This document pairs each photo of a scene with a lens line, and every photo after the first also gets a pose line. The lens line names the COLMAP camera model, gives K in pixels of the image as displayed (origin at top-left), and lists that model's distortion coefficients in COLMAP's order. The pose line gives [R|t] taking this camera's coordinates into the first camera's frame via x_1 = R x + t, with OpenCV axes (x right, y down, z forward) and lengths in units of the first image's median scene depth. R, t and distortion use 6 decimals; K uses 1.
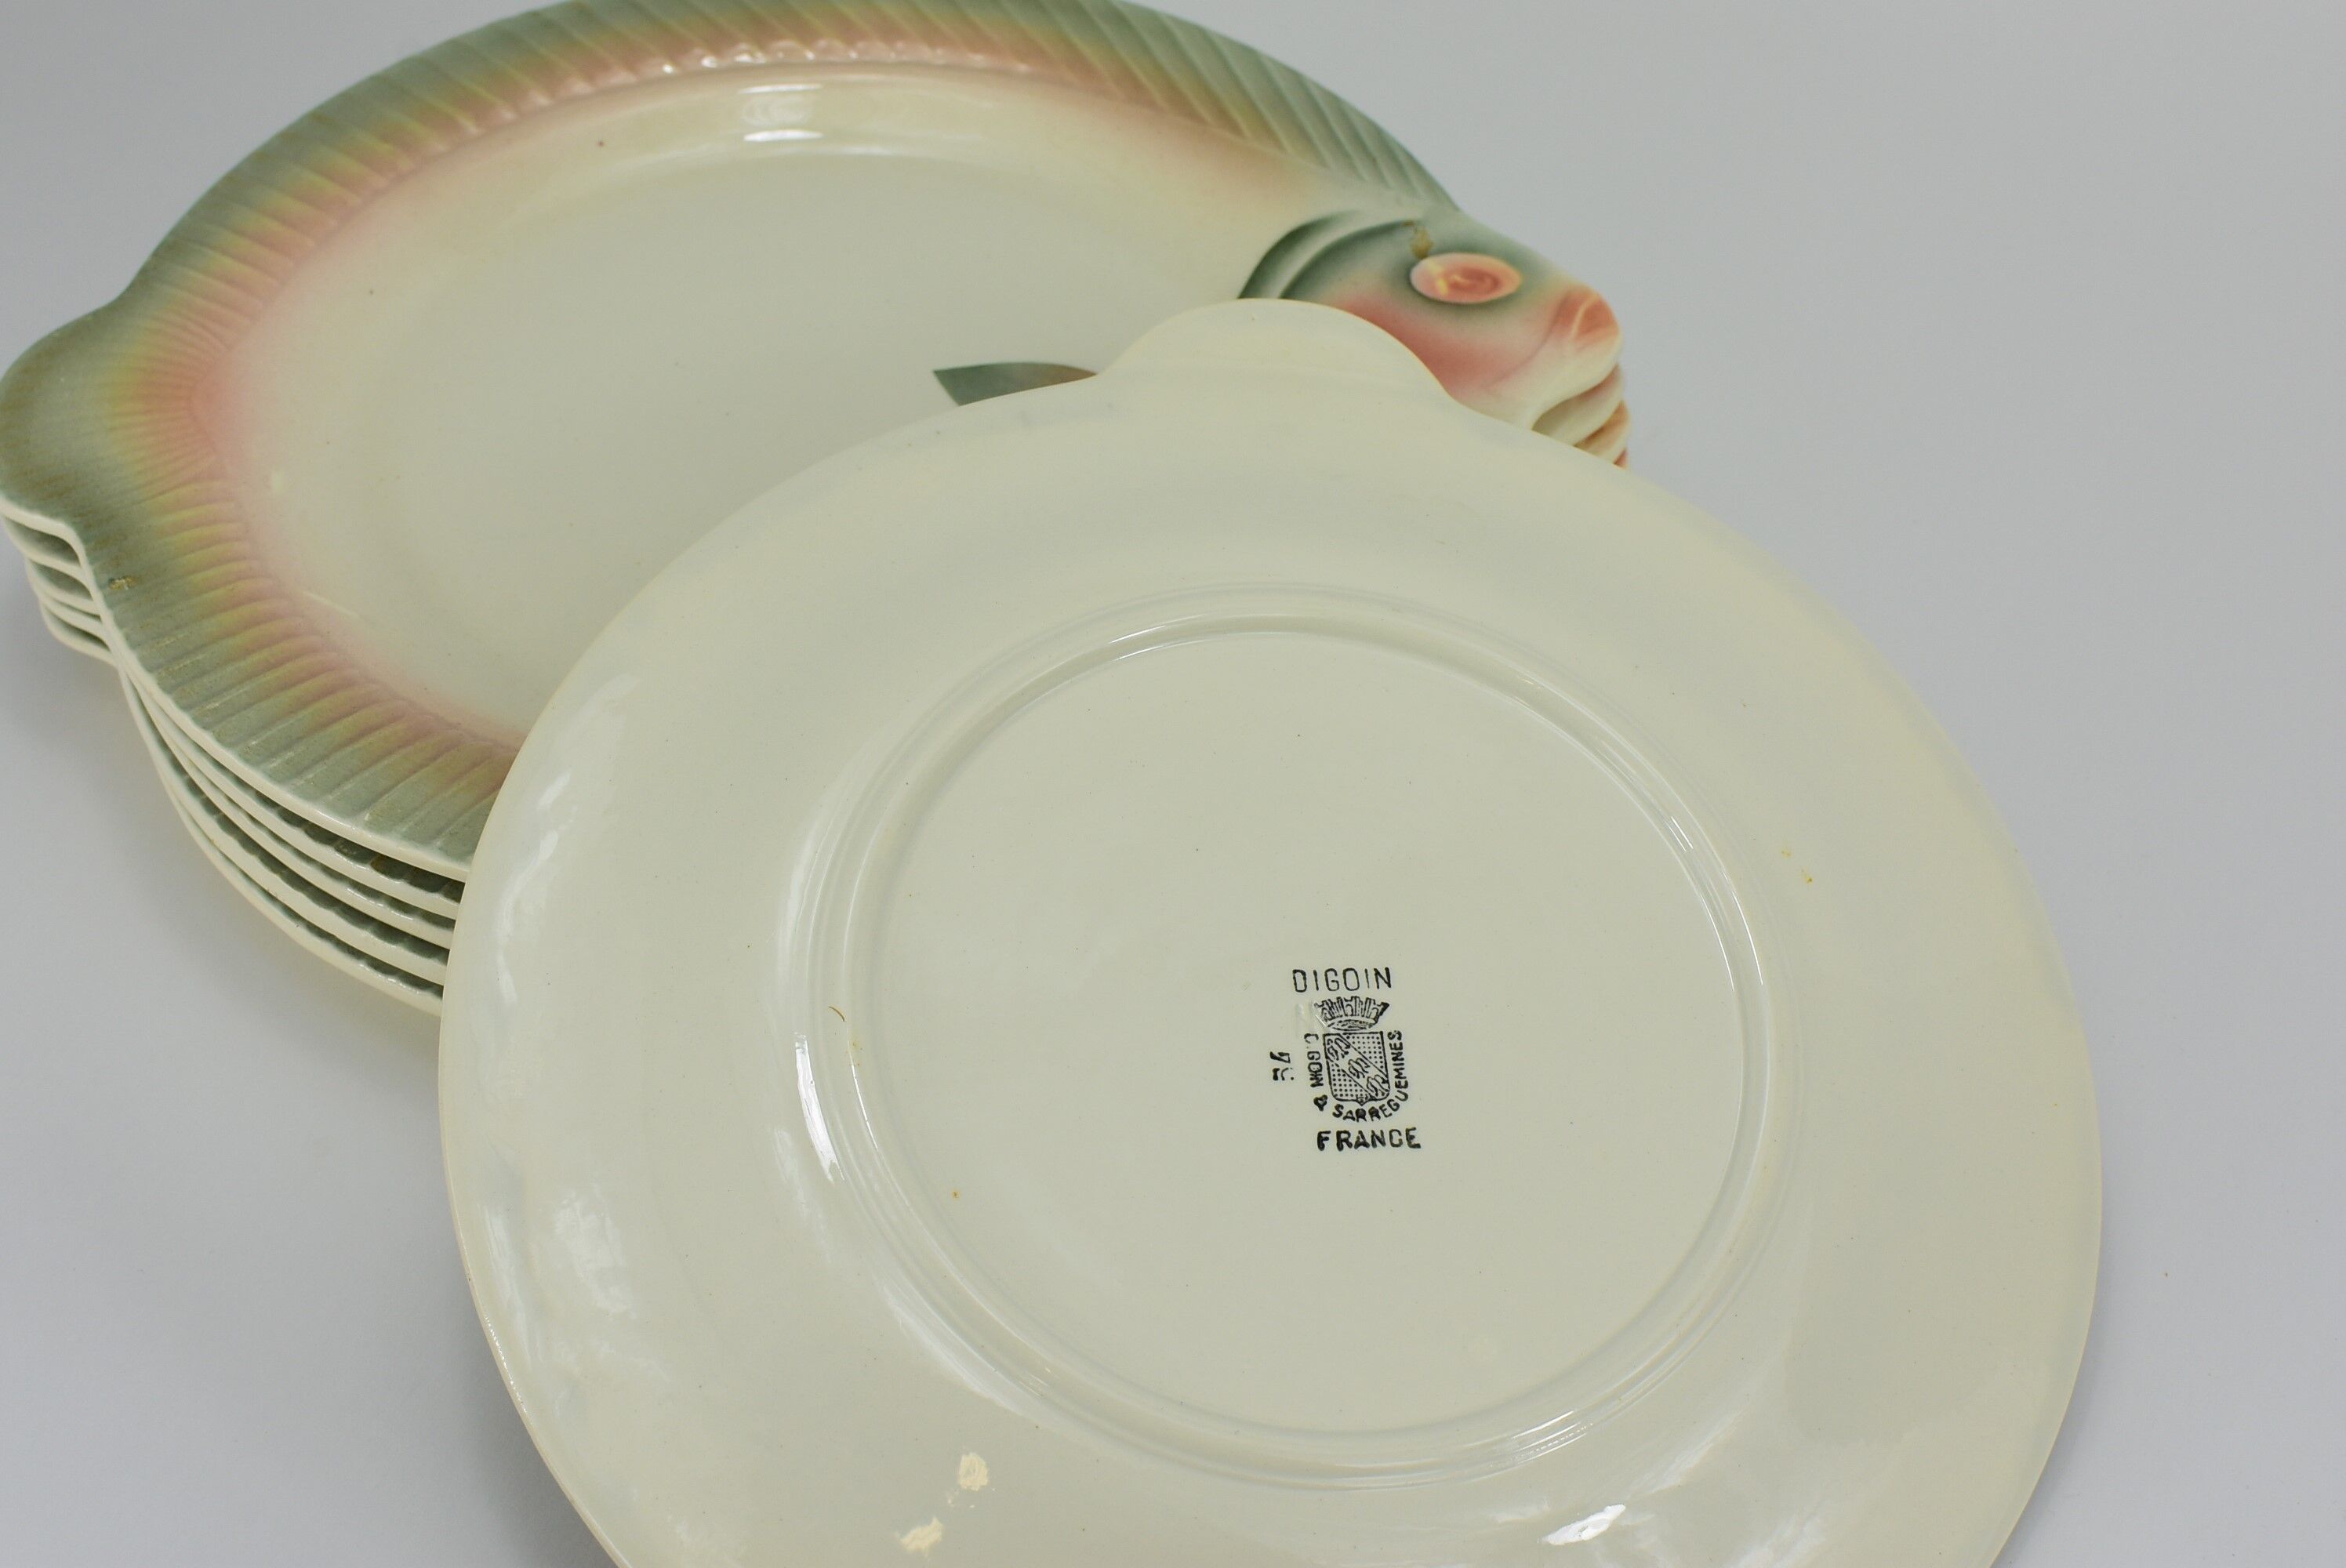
lens RADIAL K [[3591.7, 0, 1173.0], [0, 3591.7, 784.0], [0, 0, 1]] dist [-0.211923, 0.035628]
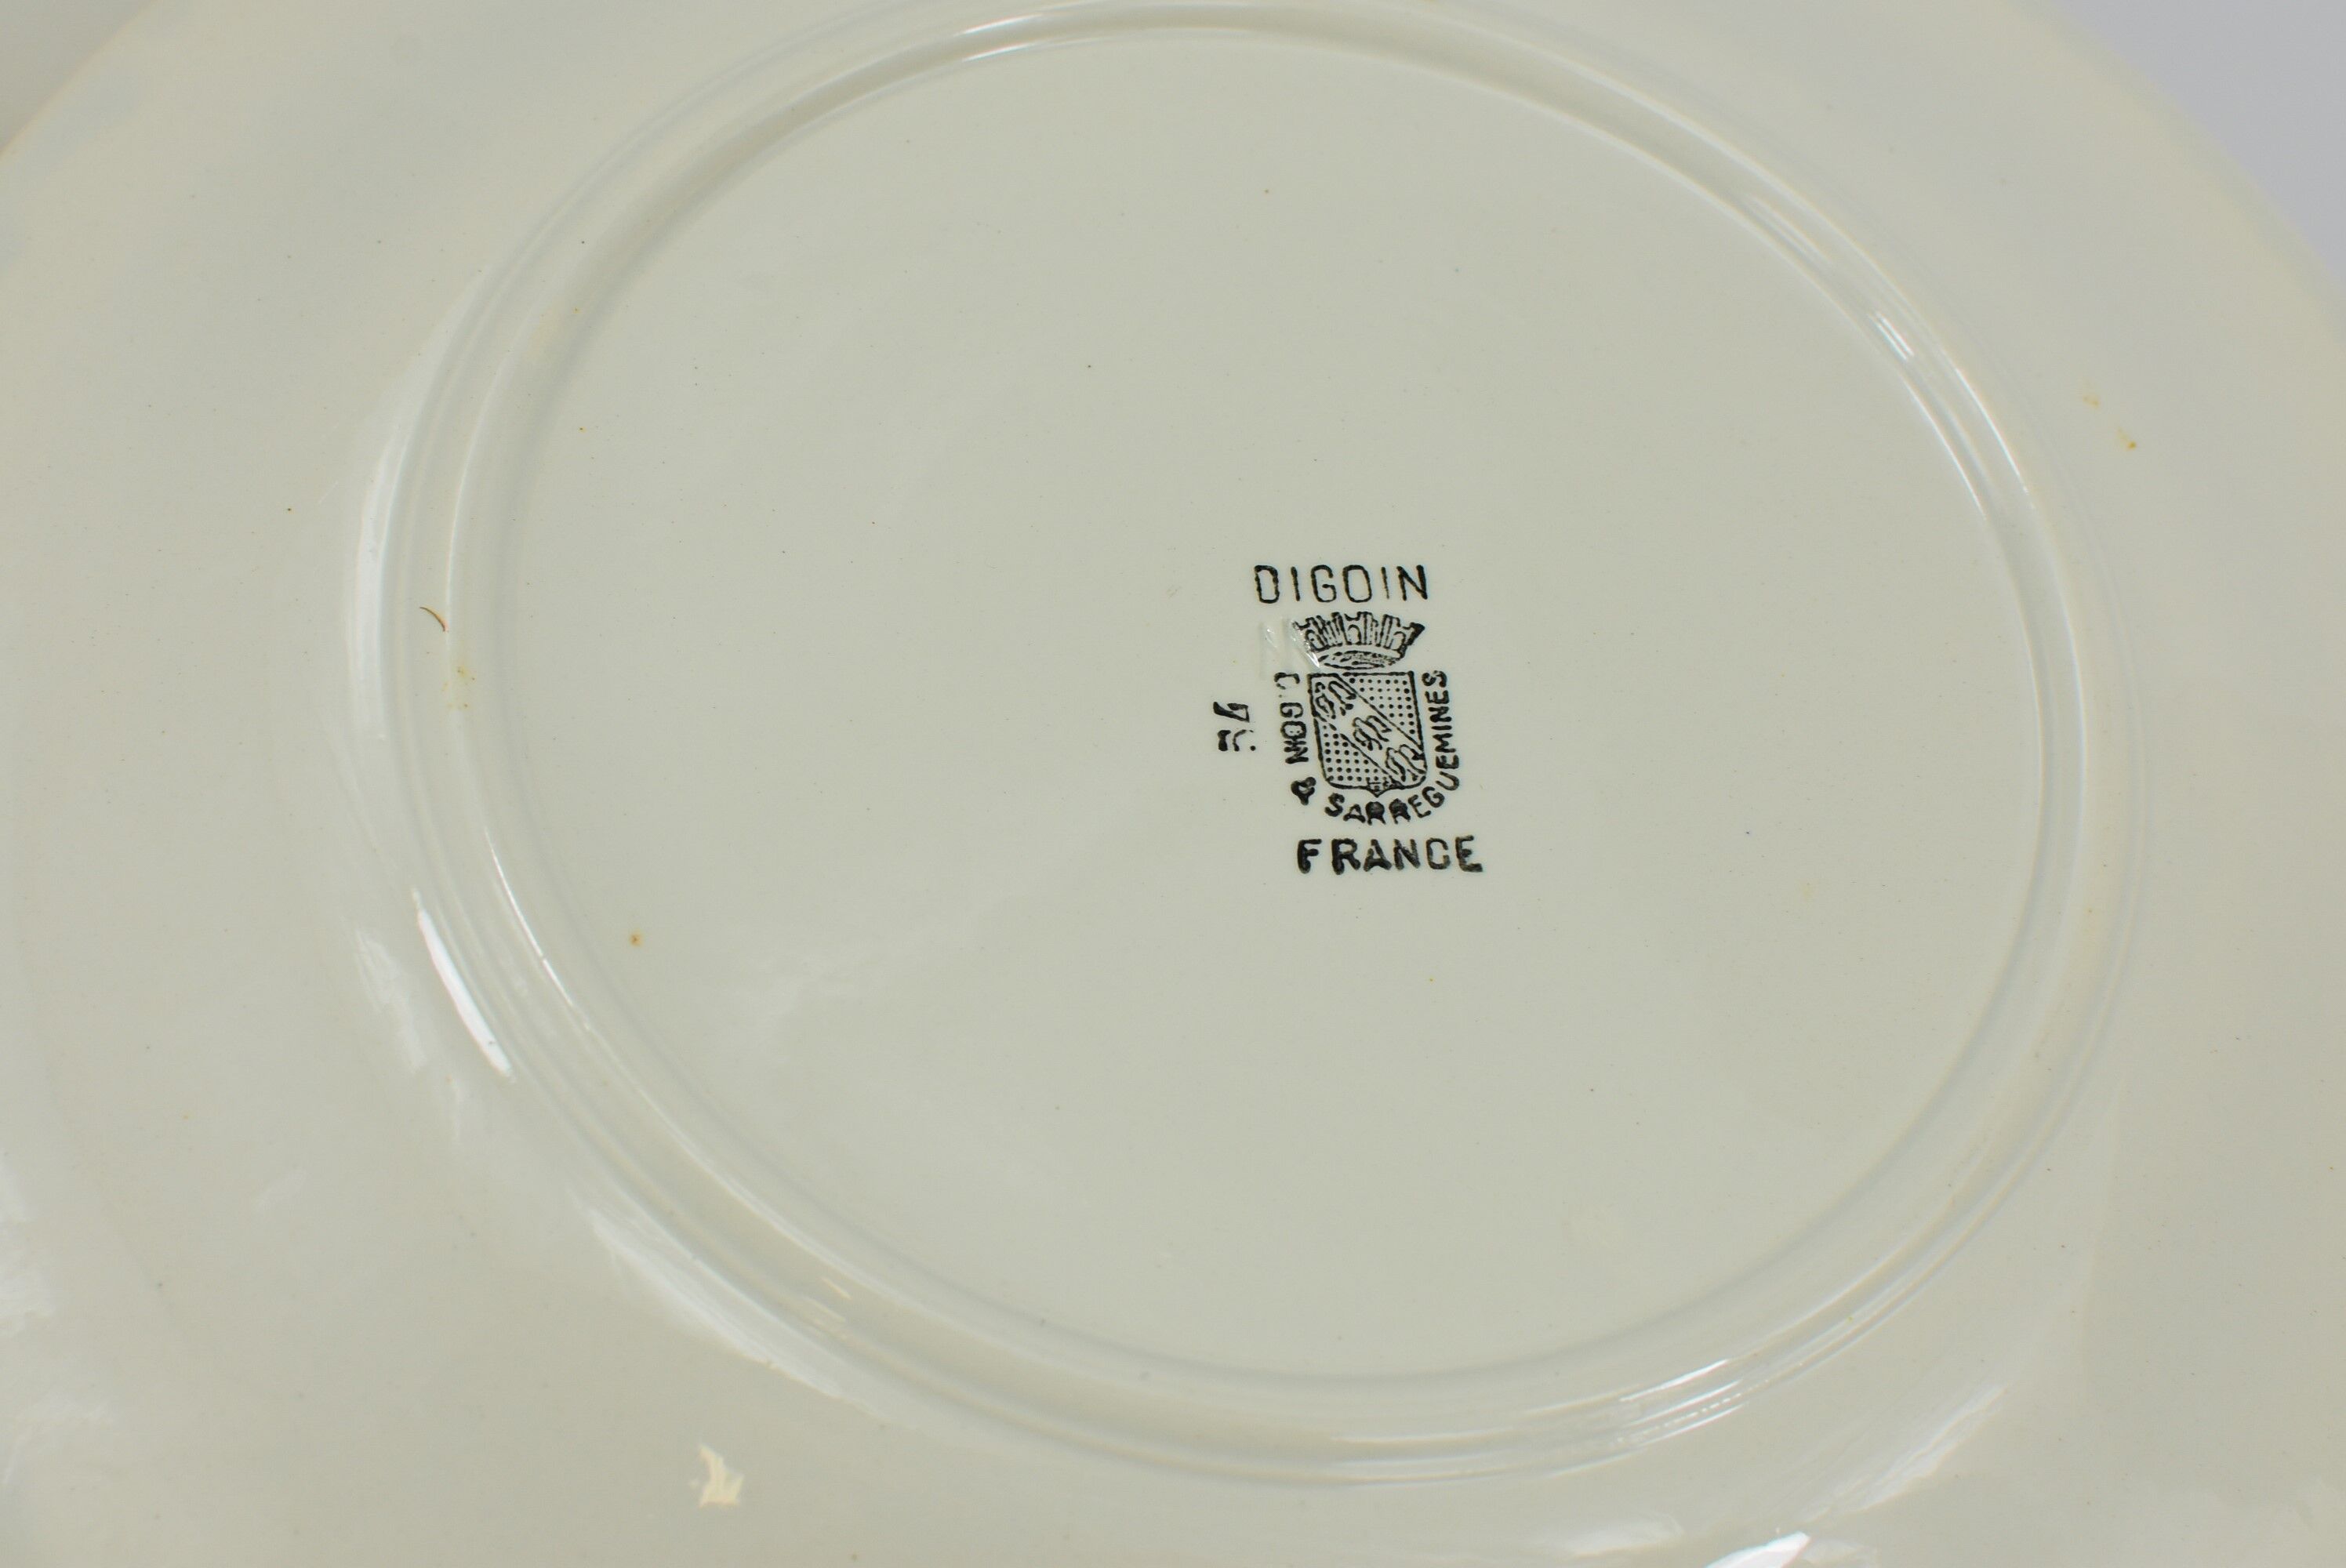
lens RADIAL K [[3591.7, 0, 1173.0], [0, 3591.7, 784.0], [0, 0, 1]] dist [-0.211923, 0.035628]
pose [[0.999970, 0.003919, 0.006665, 0.017005], [-0.003935, 0.999989, 0.002442, 0.086220], [-0.006656, -0.002468, 0.999975, 0.437796]]
